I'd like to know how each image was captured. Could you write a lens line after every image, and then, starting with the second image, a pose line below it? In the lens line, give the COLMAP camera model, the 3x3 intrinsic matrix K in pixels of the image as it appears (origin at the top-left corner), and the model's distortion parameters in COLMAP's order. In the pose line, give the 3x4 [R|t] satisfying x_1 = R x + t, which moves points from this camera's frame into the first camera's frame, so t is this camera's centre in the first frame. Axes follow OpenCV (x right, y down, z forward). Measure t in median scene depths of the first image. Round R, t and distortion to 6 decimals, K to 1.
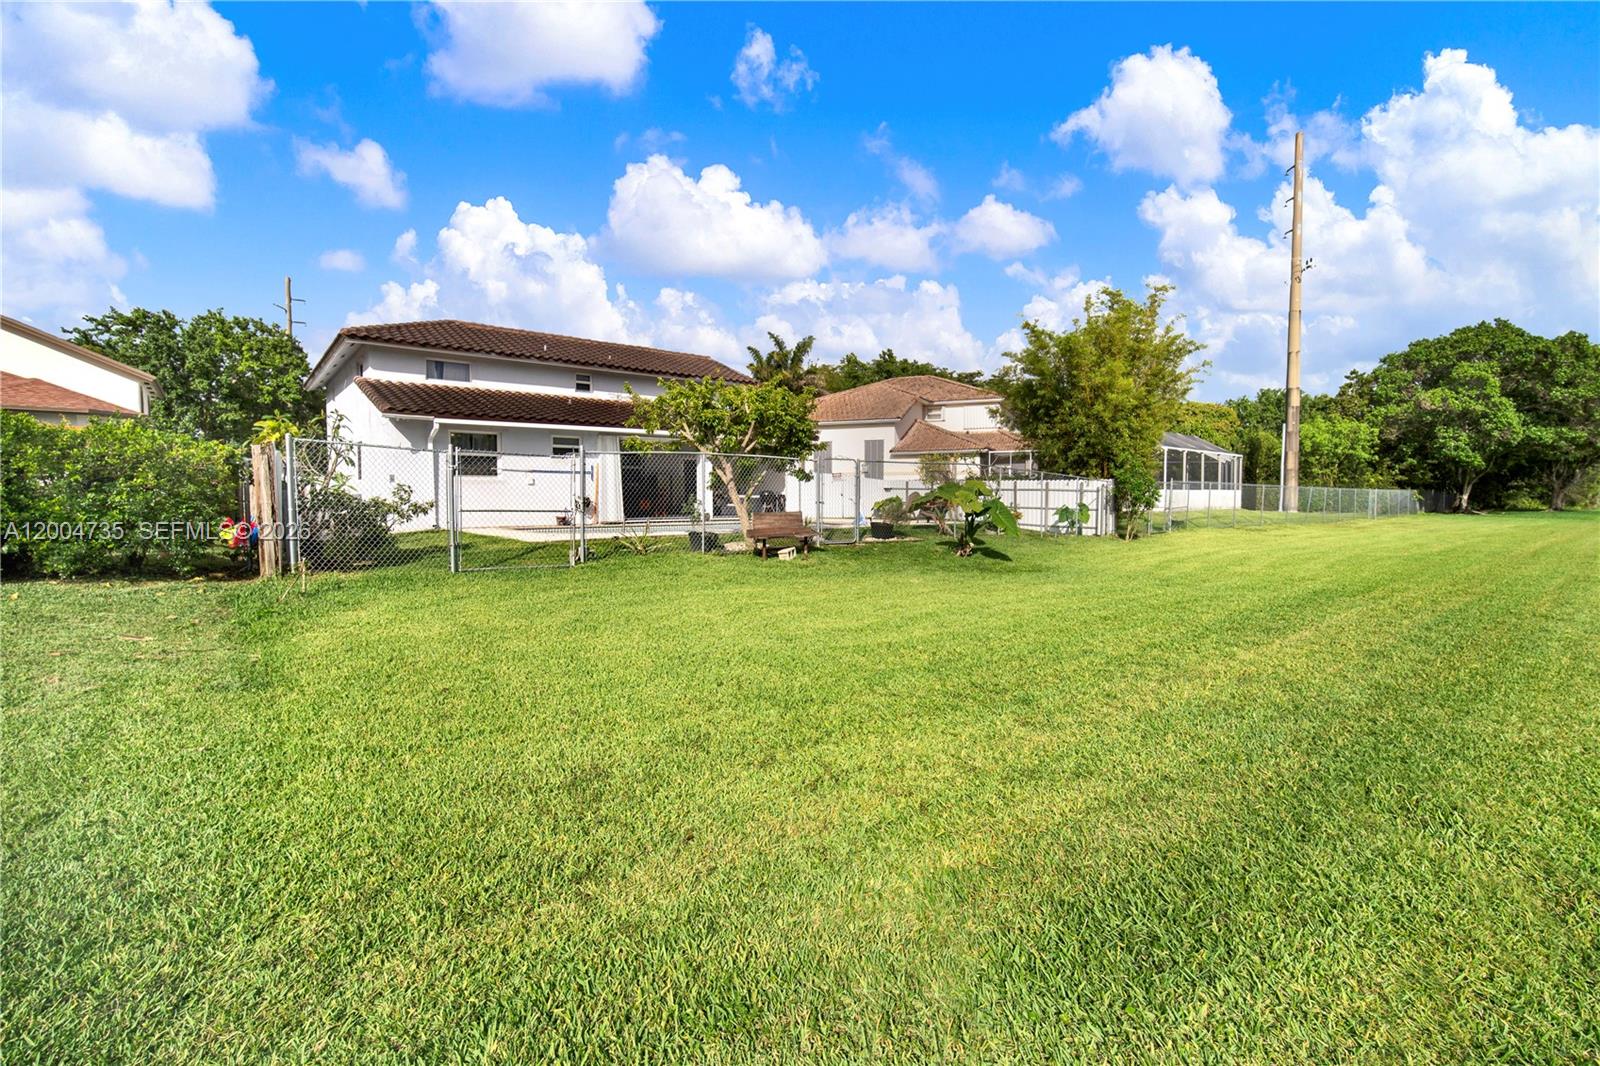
lens RADIAL K [[709.2, 0, 807.2], [0, 709.2, 522.9], [0, 0, 1]] dist [-0.000466, 0.000050]
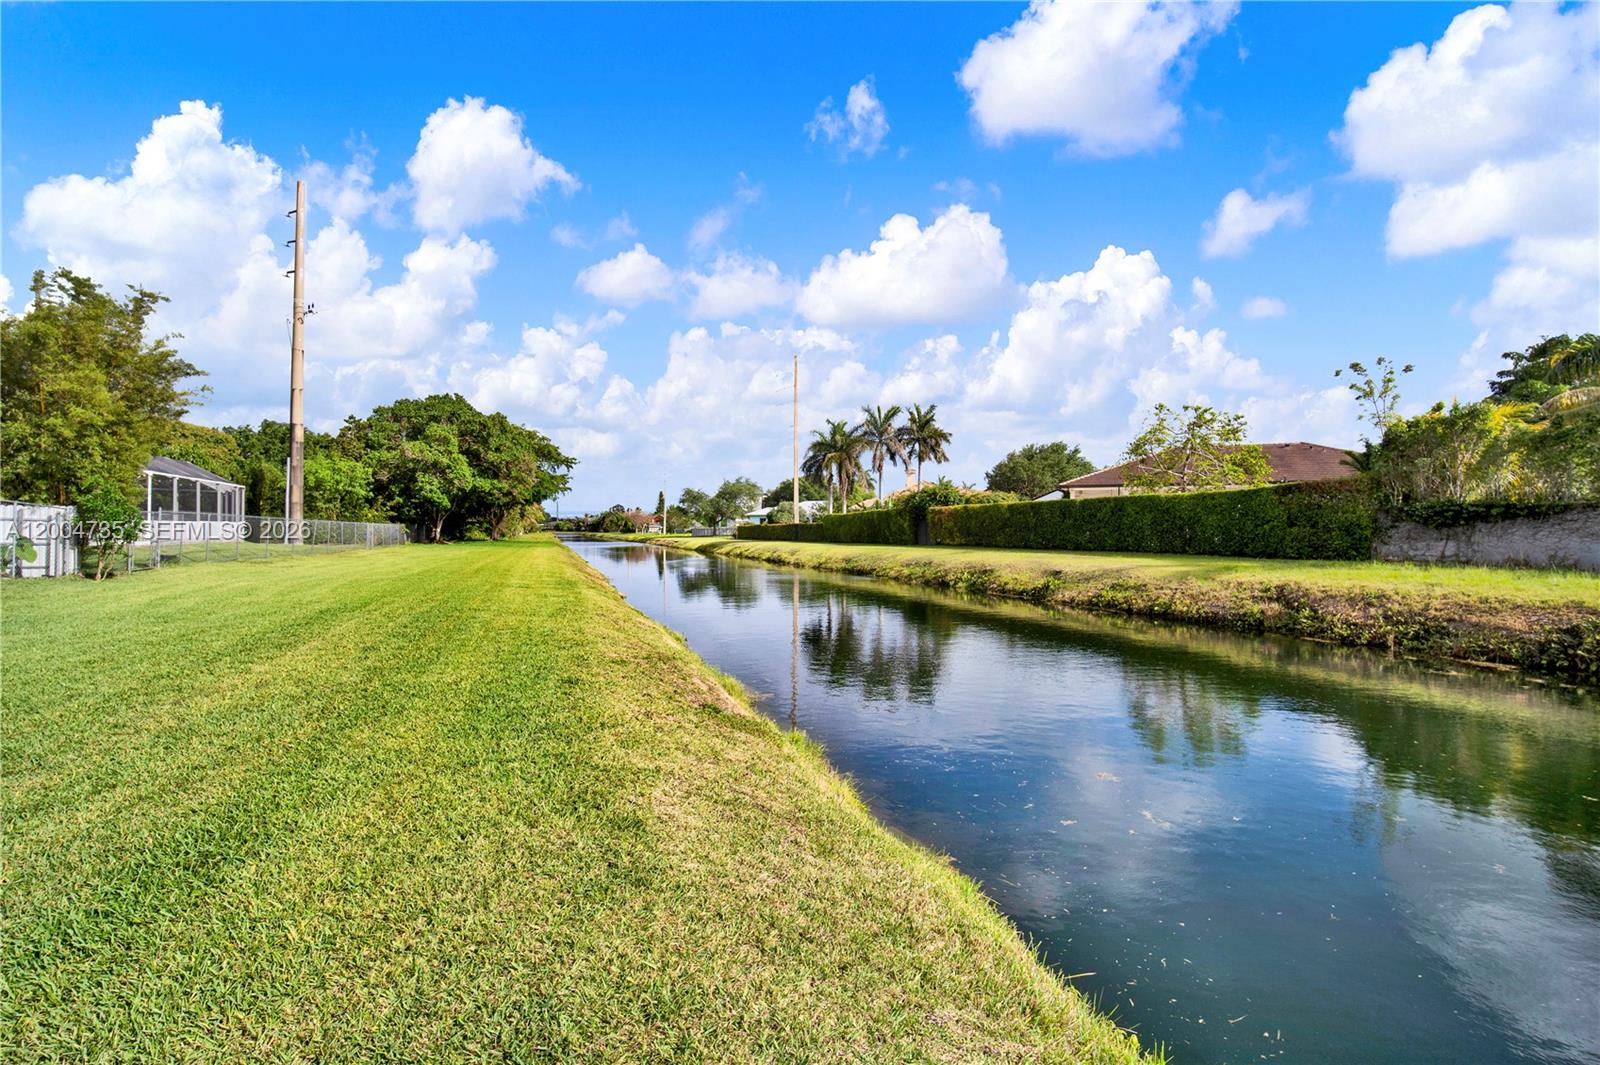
lens RADIAL K [[709.2, 0, 807.2], [0, 709.2, 522.4], [0, 0, 1]] dist [-0.000466, 0.000050]
pose [[0.340165, 0.013014, 0.940276, -0.082298], [0.032365, 0.999150, -0.025538, 0.008297], [-0.939809, 0.039119, 0.339455, -0.113831]]
